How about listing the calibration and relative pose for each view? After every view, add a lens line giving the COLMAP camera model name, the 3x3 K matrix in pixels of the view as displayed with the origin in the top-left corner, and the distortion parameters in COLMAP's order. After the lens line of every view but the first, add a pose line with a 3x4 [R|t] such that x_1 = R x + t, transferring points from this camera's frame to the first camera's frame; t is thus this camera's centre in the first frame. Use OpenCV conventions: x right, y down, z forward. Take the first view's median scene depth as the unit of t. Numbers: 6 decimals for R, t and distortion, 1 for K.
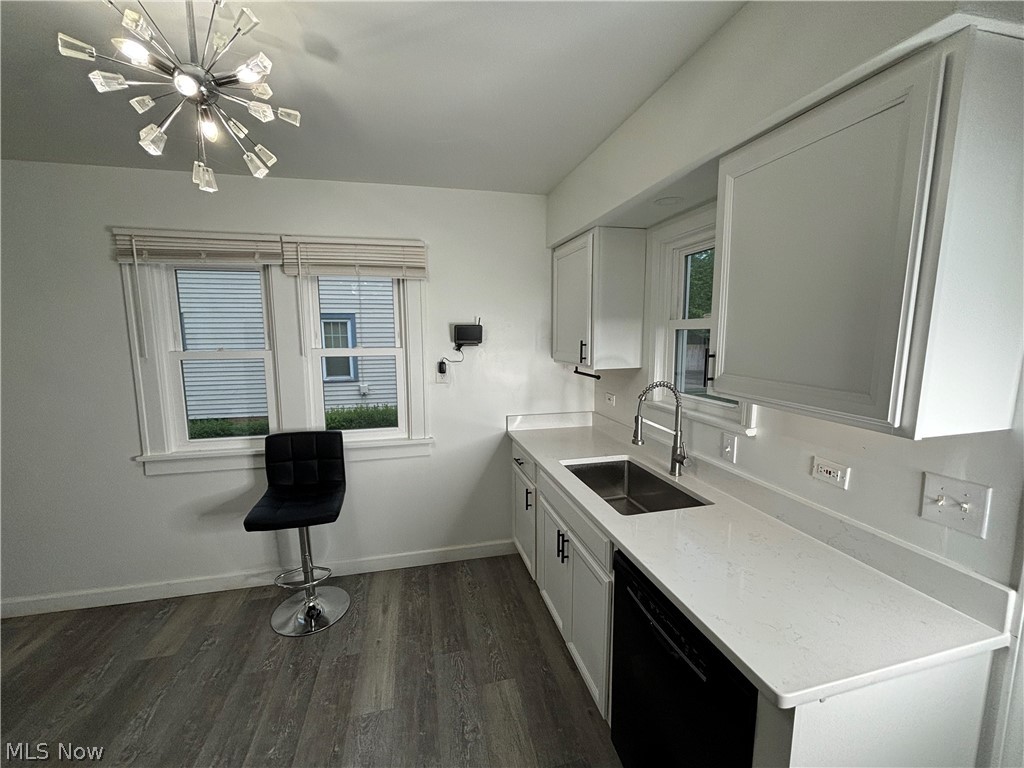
lens RADIAL K [[411.2, 0, 510.4], [0, 411.2, 384.3], [0, 0, 1]] dist [0.000455, -0.000709]
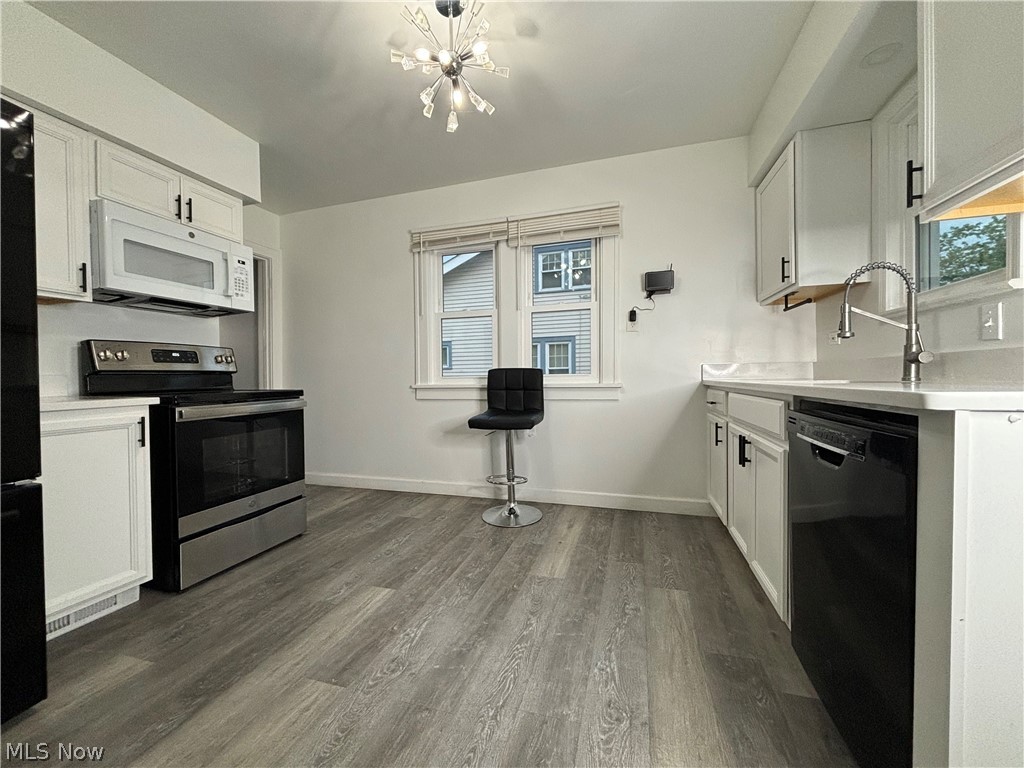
lens RADIAL K [[411.2, 0, 510.4], [0, 411.2, 384.3], [0, 0, 1]] dist [0.000455, -0.000709]
pose [[0.863138, 0.003068, -0.504959, 0.115847], [-0.056519, 0.994285, -0.090569, 0.297272], [0.501796, 0.106713, 0.858378, -0.061480]]
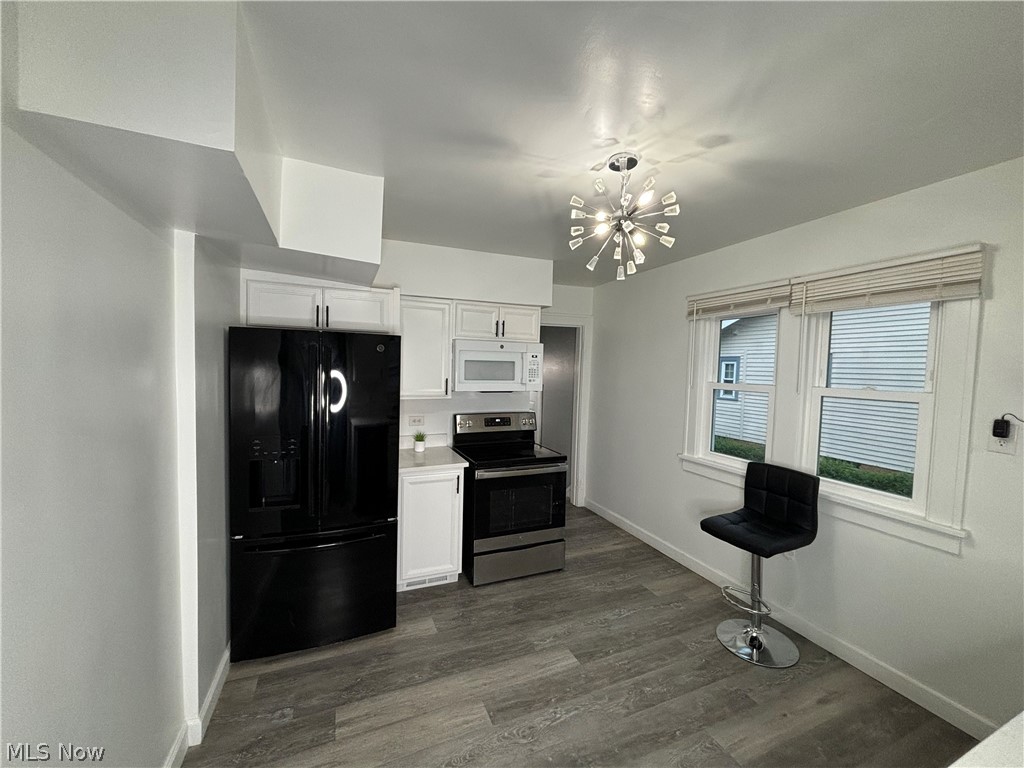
lens RADIAL K [[413.6, 0, 512.0], [0, 413.6, 384.0], [0, 0, 1]] dist [0.004004, 0.000480]
pose [[0.167927, 0.052300, -0.984411, 0.407140], [-0.150287, 0.988277, 0.026869, -0.014421], [0.974276, 0.143433, 0.173818, 0.159406]]
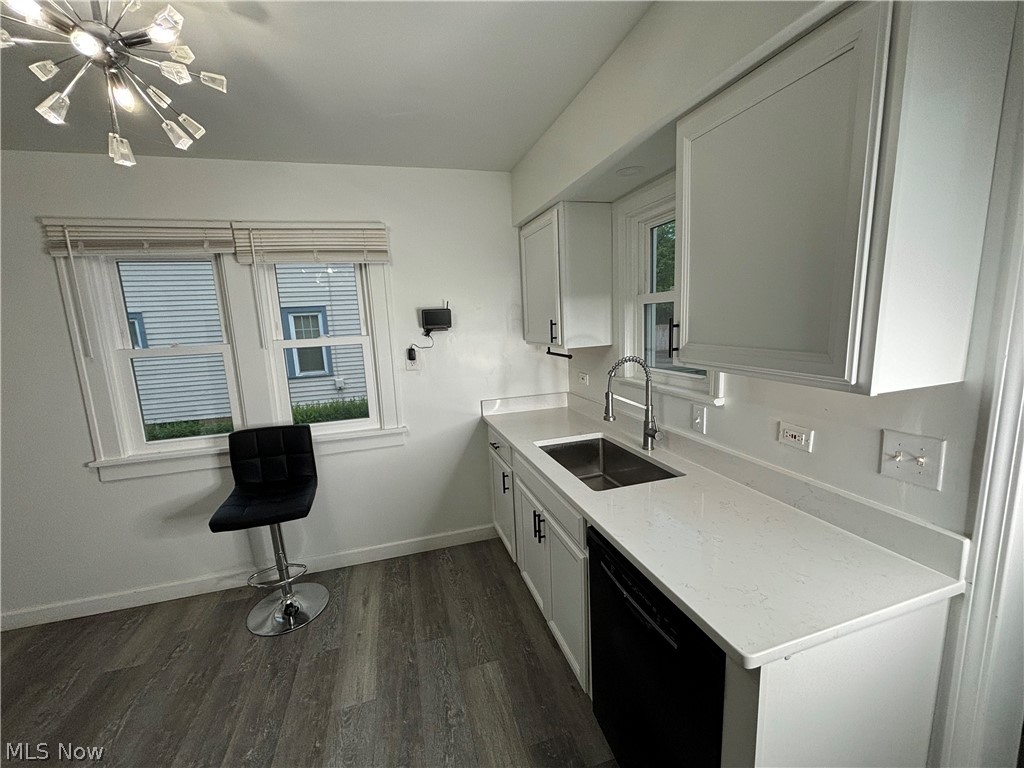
lens RADIAL K [[411.2, 0, 510.4], [0, 411.2, 384.3], [0, 0, 1]] dist [0.000455, -0.000709]
pose [[0.997818, -0.048521, 0.044777, 0.024673], [0.047141, 0.998395, 0.031378, 0.012899], [-0.046227, -0.029199, 0.998504, 0.016251]]
